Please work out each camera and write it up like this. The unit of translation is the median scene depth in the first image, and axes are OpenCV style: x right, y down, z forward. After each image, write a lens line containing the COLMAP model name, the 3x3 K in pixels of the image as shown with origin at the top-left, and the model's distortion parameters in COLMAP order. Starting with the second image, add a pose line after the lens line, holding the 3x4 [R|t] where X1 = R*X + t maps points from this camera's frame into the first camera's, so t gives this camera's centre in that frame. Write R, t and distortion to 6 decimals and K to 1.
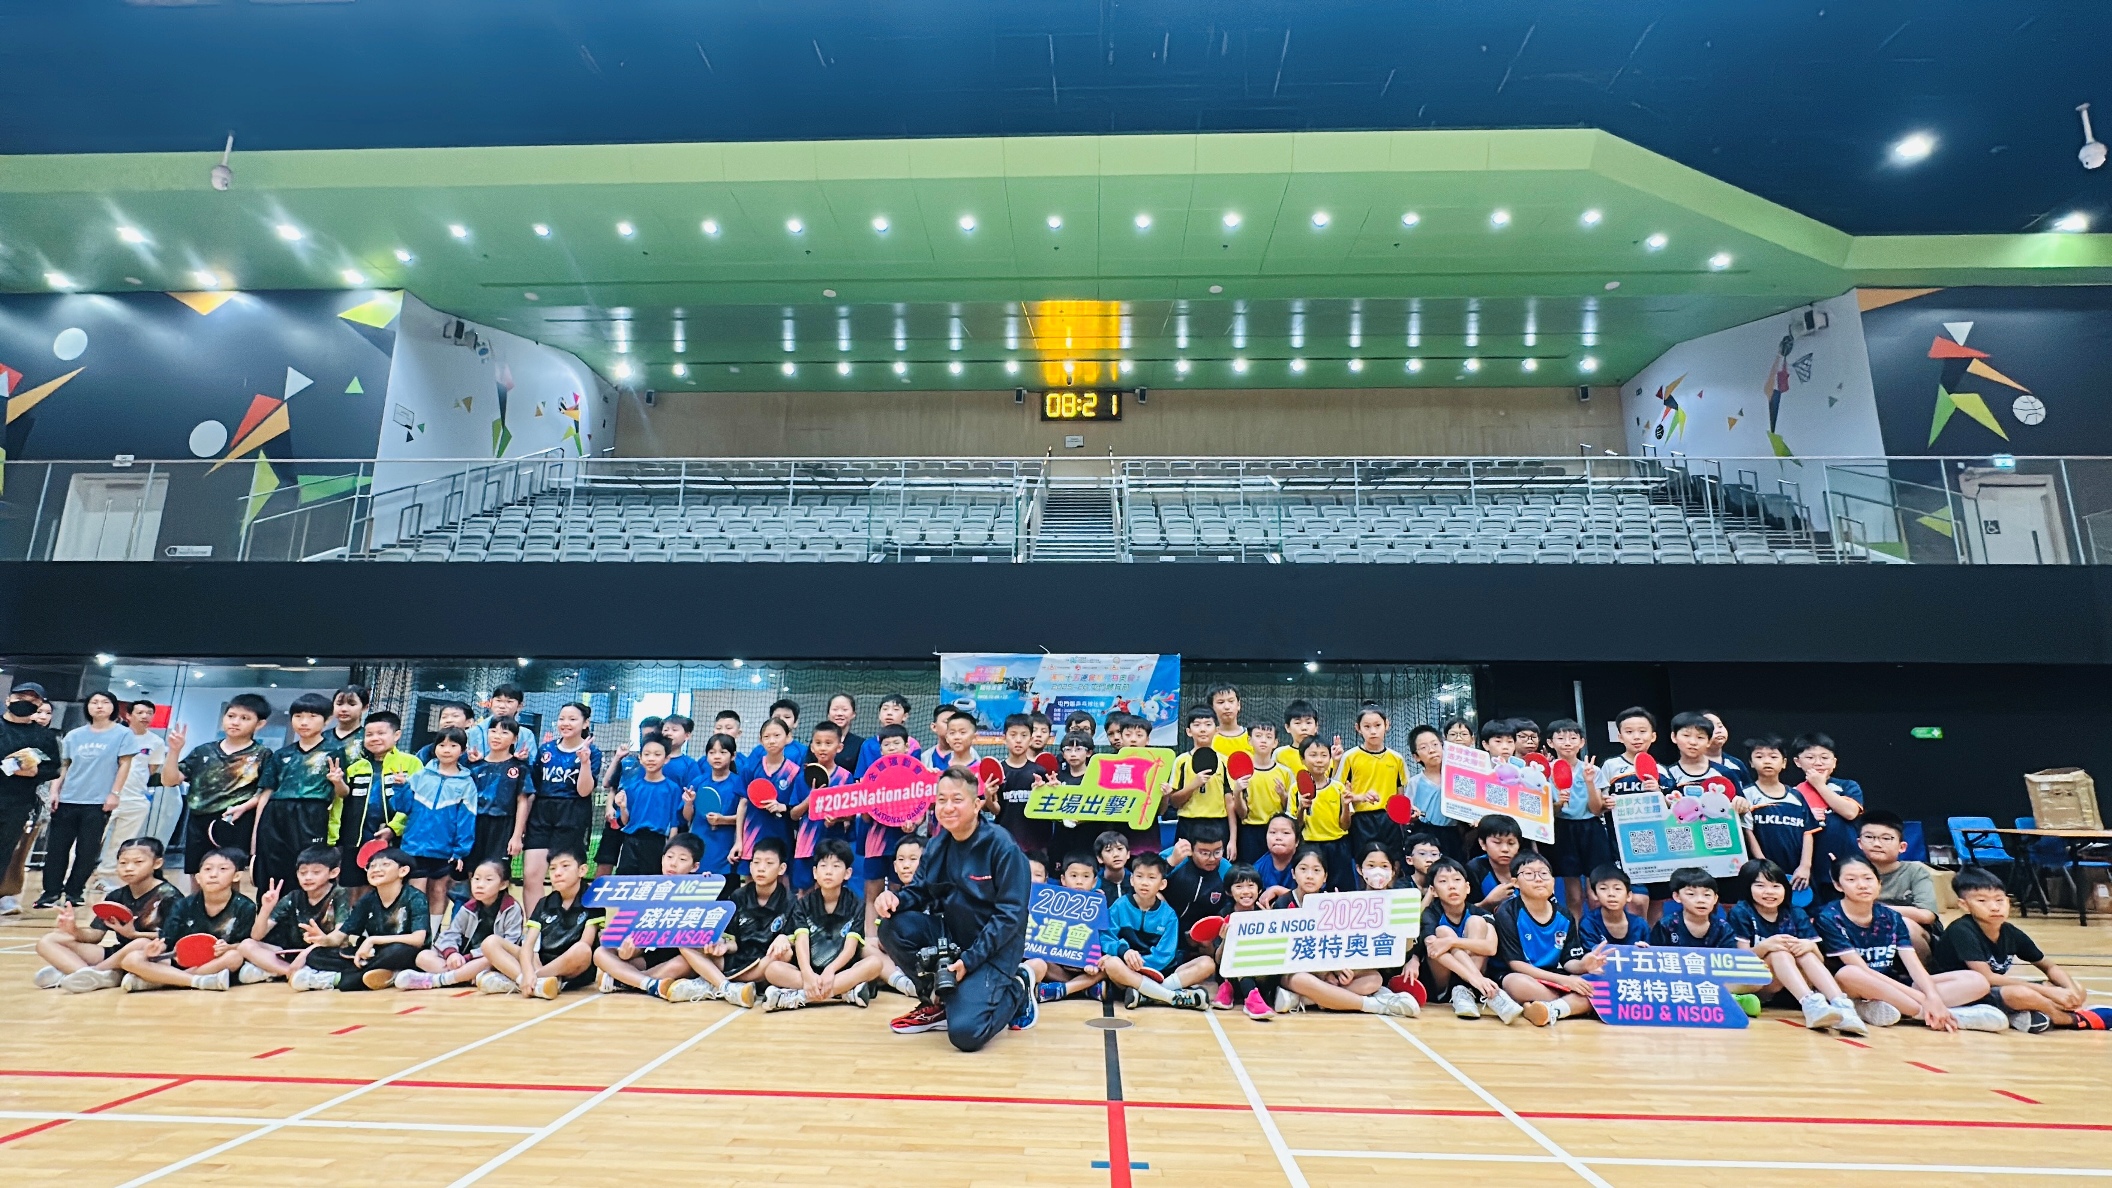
lens RADIAL K [[969.2, 0, 1056.0], [0, 969.2, 594.0], [0, 0, 1]] dist [0.001500, 0.000205]
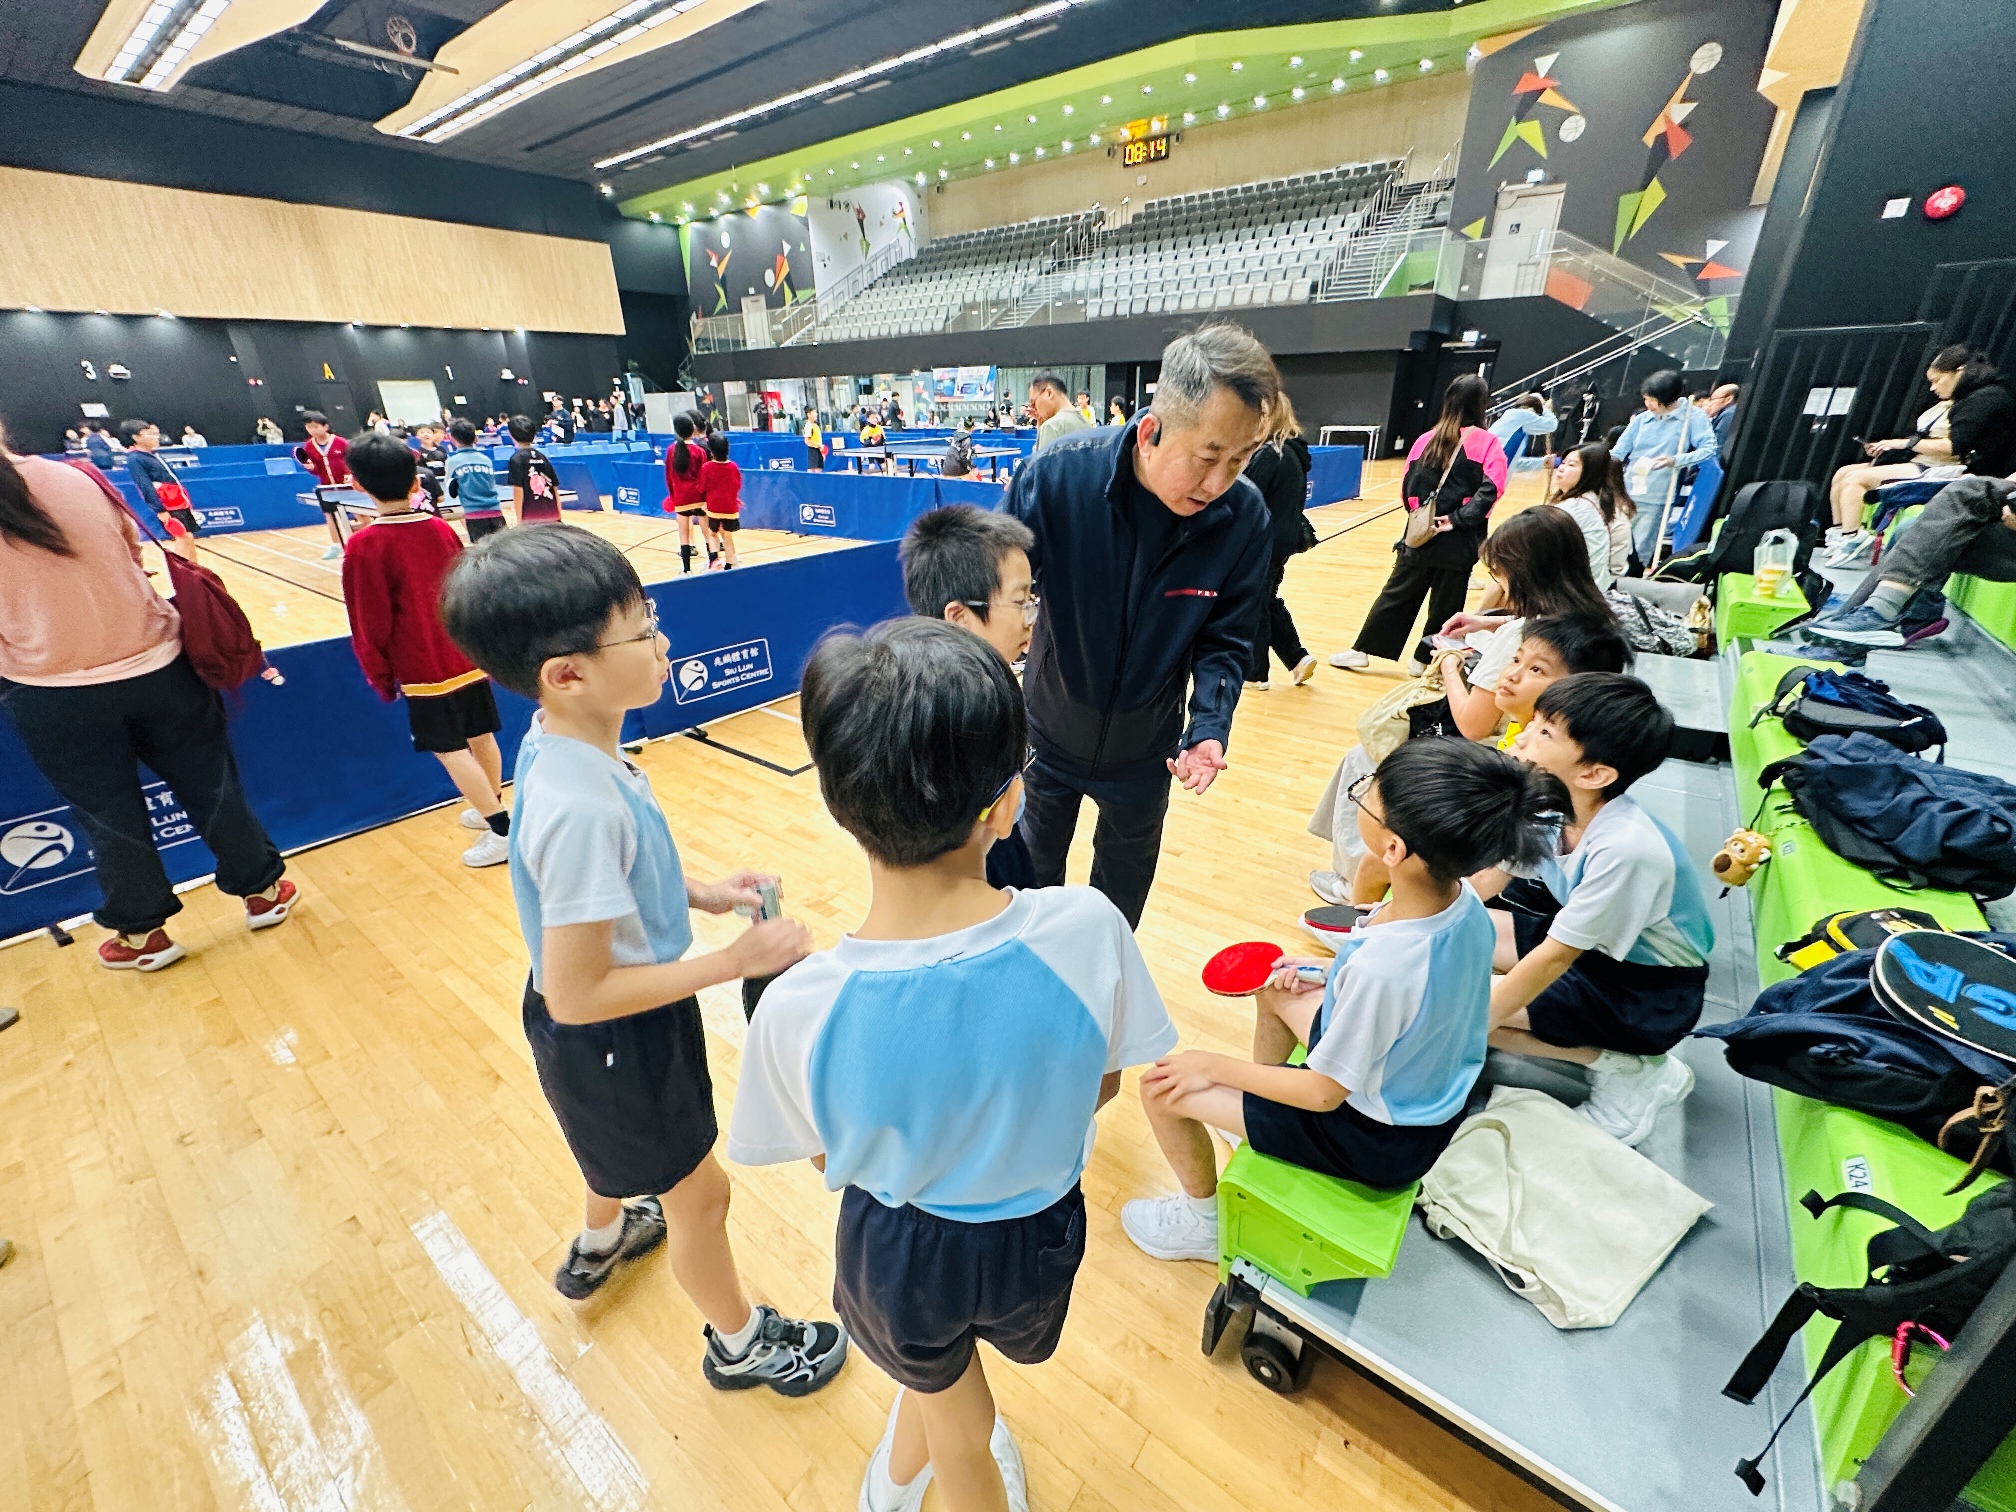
lens RADIAL K [[812.9, 0, 1008.0], [0, 812.9, 756.0], [0, 0, 1]] dist [-0.002662, -0.000142]
pose [[0.817537, 0.208640, -0.536752, 1.154140], [0.142823, 0.829483, 0.539963, -0.185804], [0.557885, -0.518100, 0.648334, -0.775448]]
